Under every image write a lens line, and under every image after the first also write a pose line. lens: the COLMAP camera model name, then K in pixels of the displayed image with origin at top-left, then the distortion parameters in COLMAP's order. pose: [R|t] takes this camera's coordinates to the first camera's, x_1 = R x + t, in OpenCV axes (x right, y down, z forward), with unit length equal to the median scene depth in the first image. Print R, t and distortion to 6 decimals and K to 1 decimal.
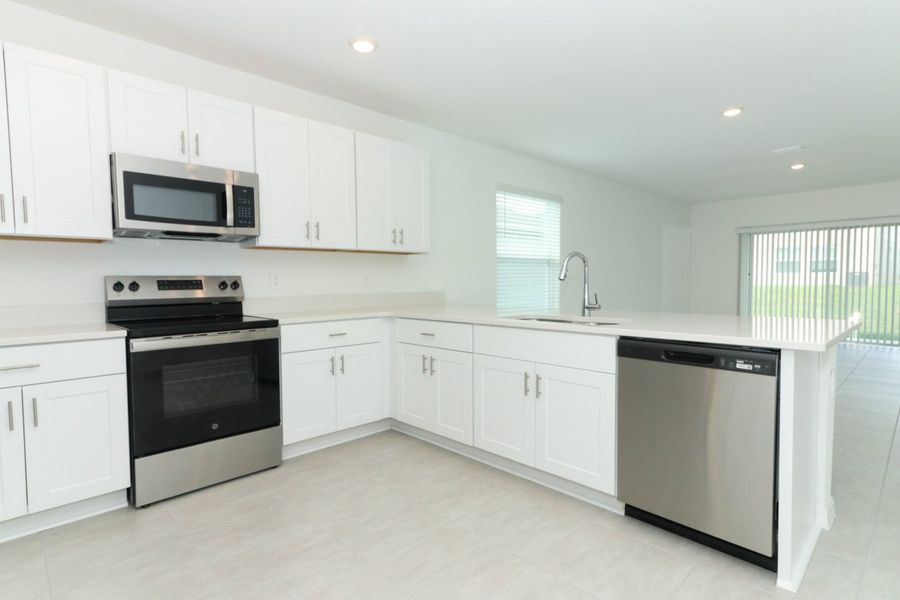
lens RADIAL K [[459.6, 0, 451.7], [0, 459.6, 300.6], [0, 0, 1]] dist [0.010657, 0.001868]
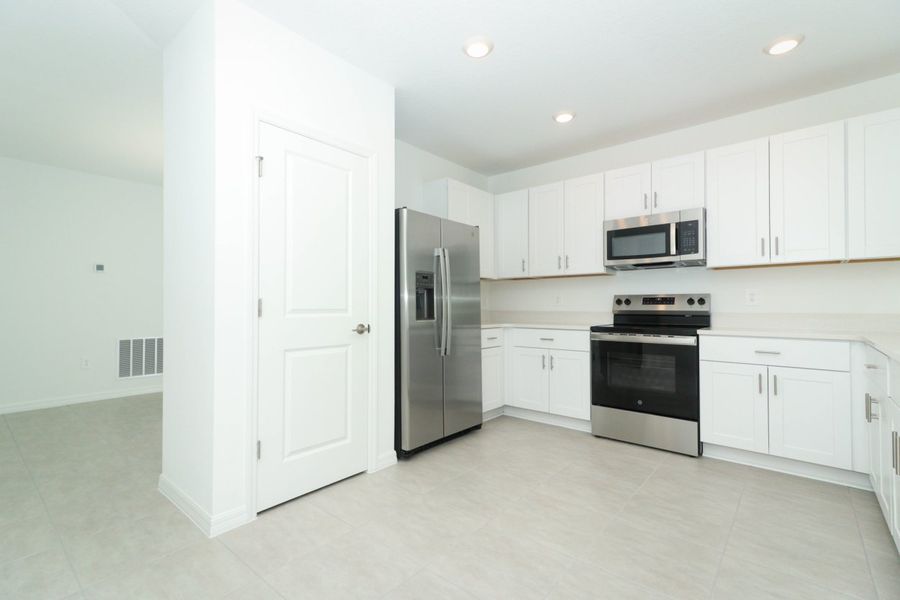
lens RADIAL K [[412.6, 0, 451.1], [0, 412.6, 302.1], [0, 0, 1]] dist [0.023024, 0.001569]
pose [[0.097794, -0.001744, -0.995205, 0.609028], [-0.047551, 0.998848, -0.006423, 0.006903], [0.994070, 0.047951, 0.097598, 0.273666]]
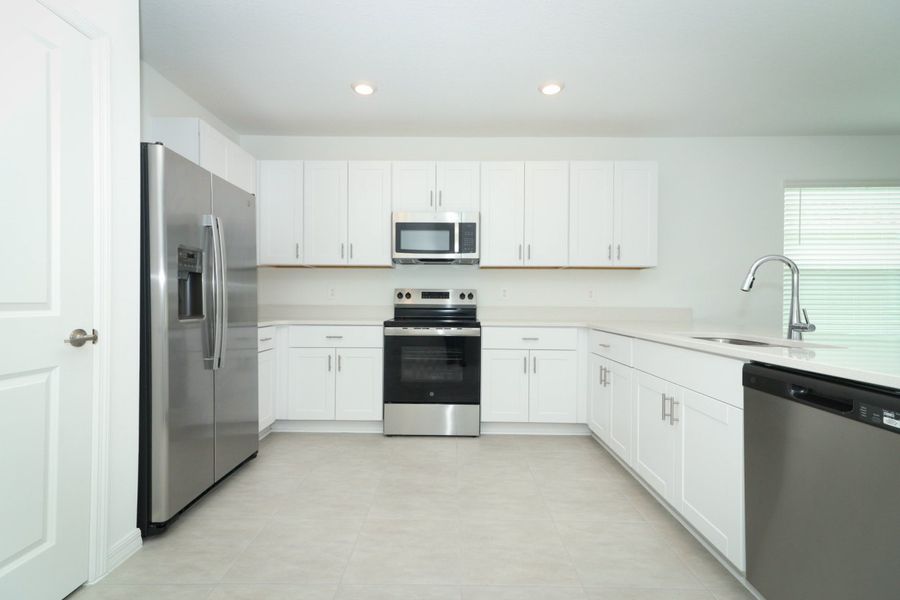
lens RADIAL K [[412.6, 0, 450.0], [0, 412.6, 301.1], [0, 0, 1]] dist [0.023024, 0.001569]
pose [[0.708847, 0.016294, -0.705174, 0.377221], [-0.047238, 0.998585, -0.024410, 0.014825], [0.703779, 0.050614, 0.708614, 0.115097]]
